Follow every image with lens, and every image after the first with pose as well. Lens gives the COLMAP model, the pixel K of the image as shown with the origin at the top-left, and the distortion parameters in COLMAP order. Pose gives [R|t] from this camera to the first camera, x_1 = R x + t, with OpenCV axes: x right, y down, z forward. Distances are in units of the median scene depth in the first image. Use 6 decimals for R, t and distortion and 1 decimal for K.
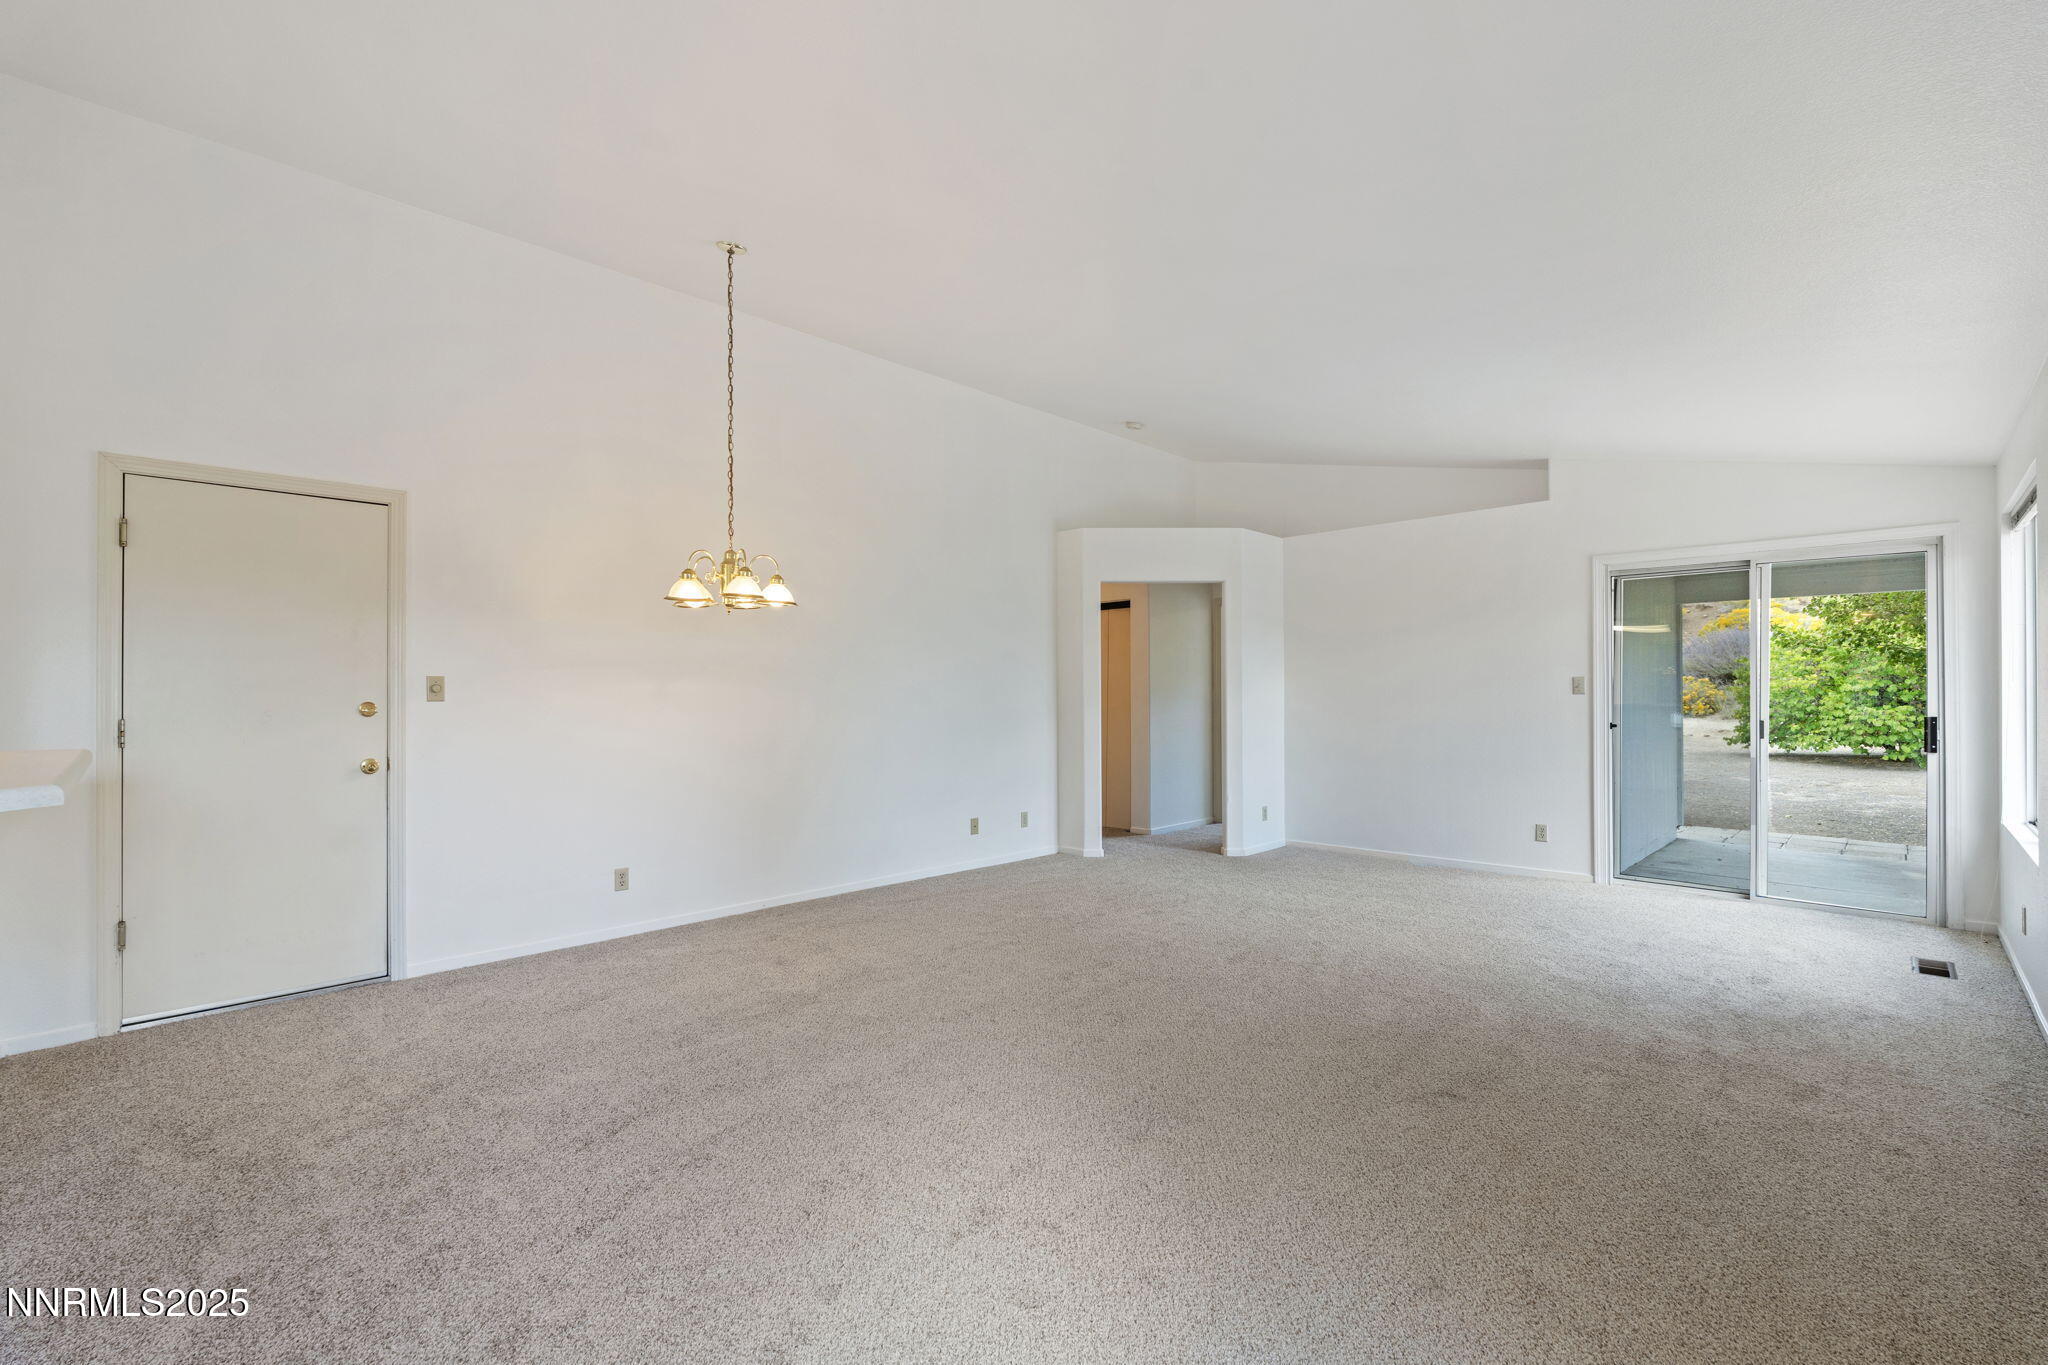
lens RADIAL K [[894.7, 0, 1014.2], [0, 894.7, 685.9], [0, 0, 1]] dist [0.001048, 0.000129]
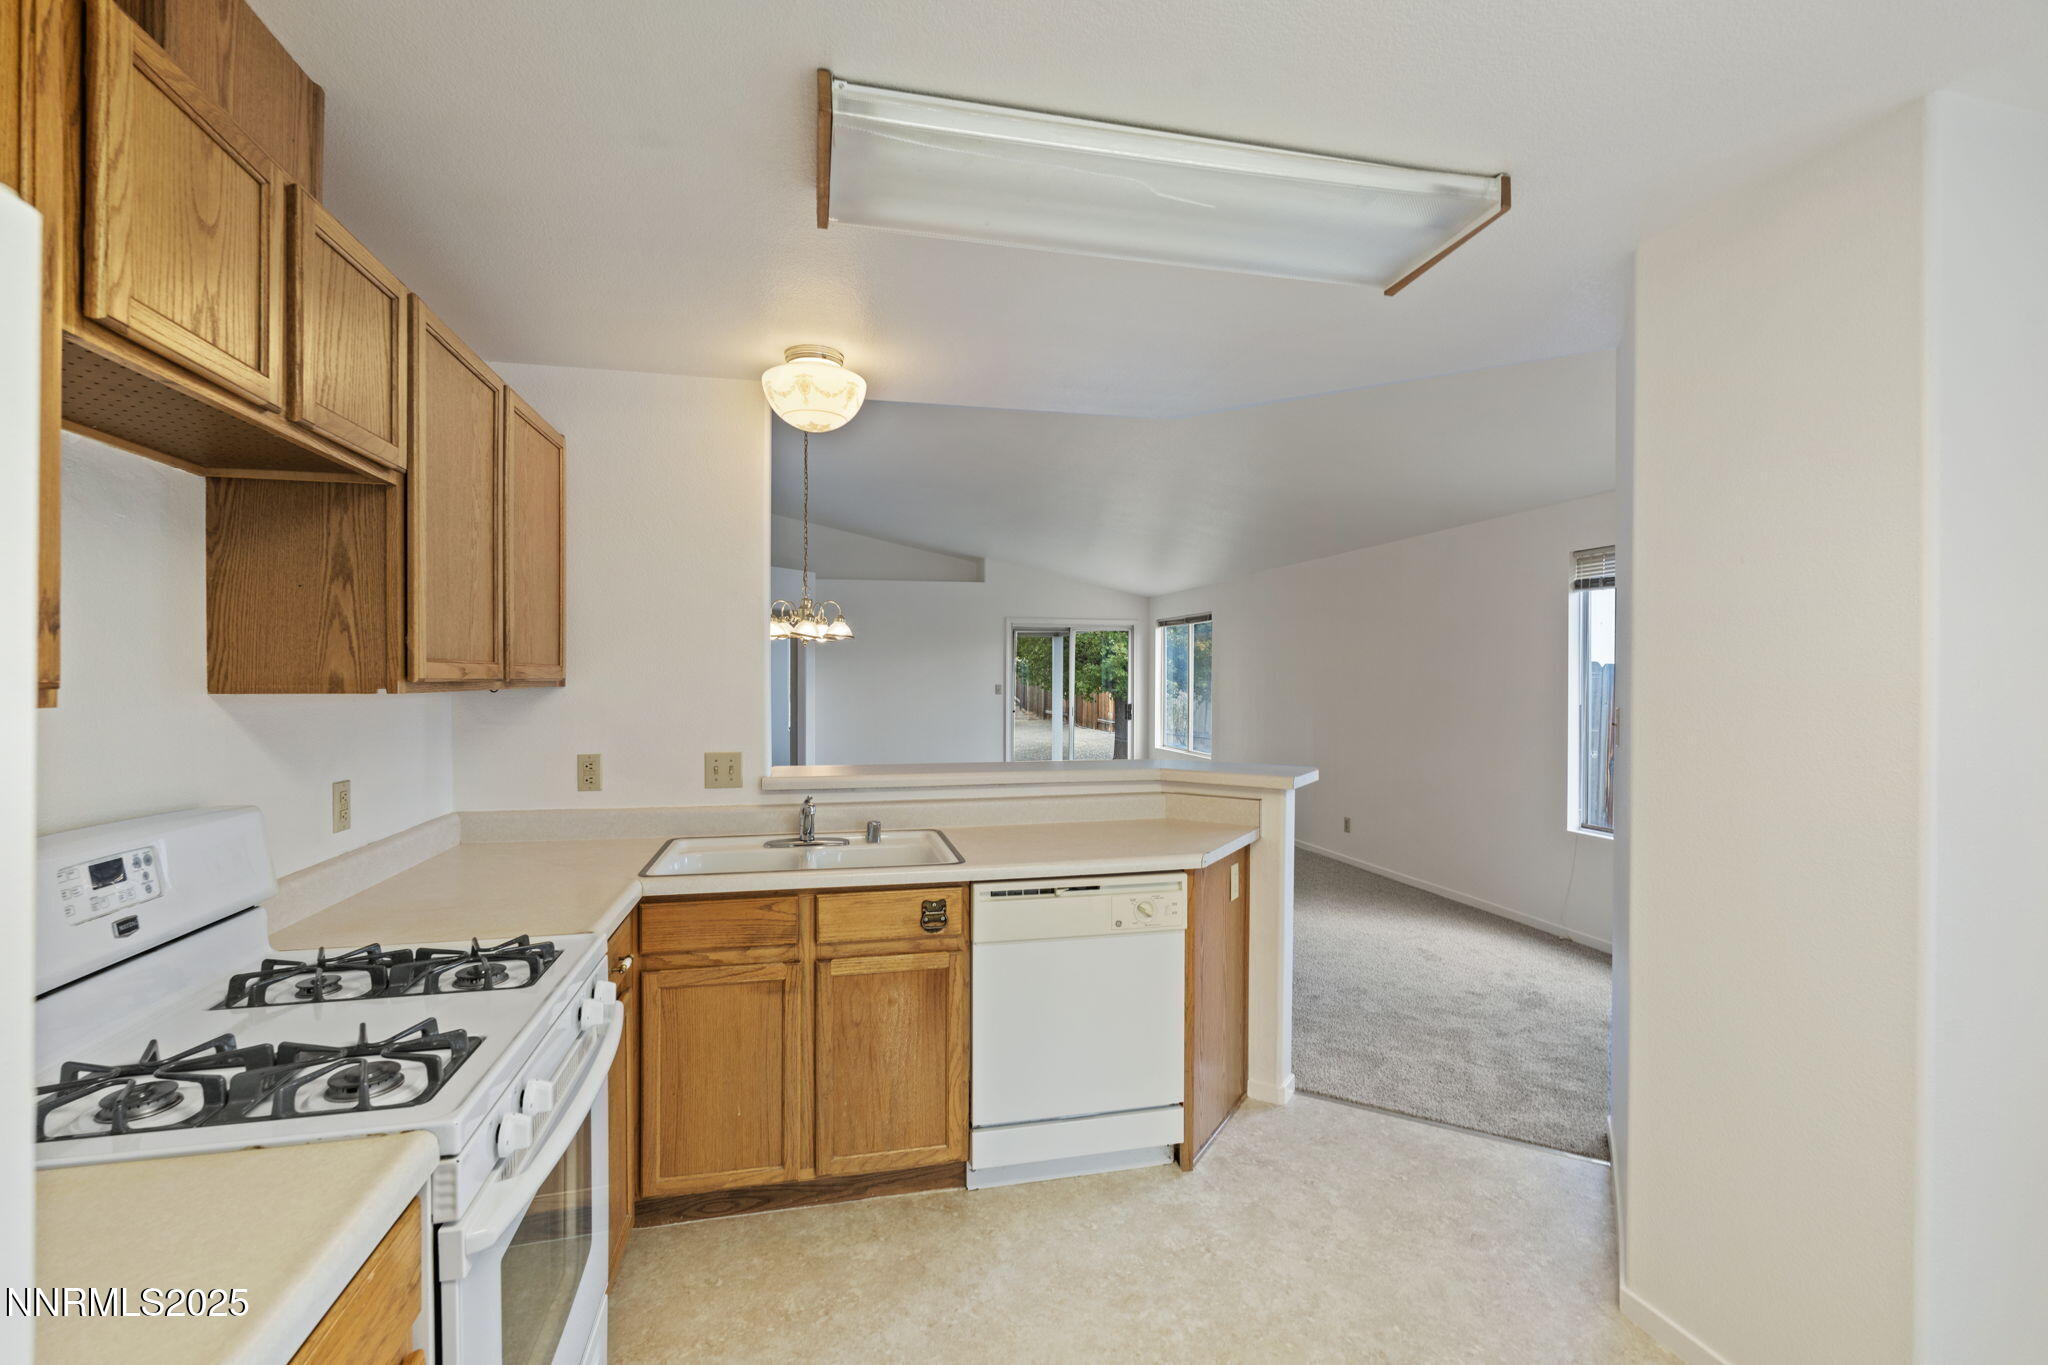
lens RADIAL K [[894.7, 0, 1014.2], [0, 894.7, 685.9], [0, 0, 1]] dist [0.001048, 0.000129]
pose [[0.573052, 0.000147, 0.819519, -0.945978], [-0.008334, 0.999949, 0.005648, -0.019954], [-0.819477, -0.010067, 0.573024, -0.065561]]
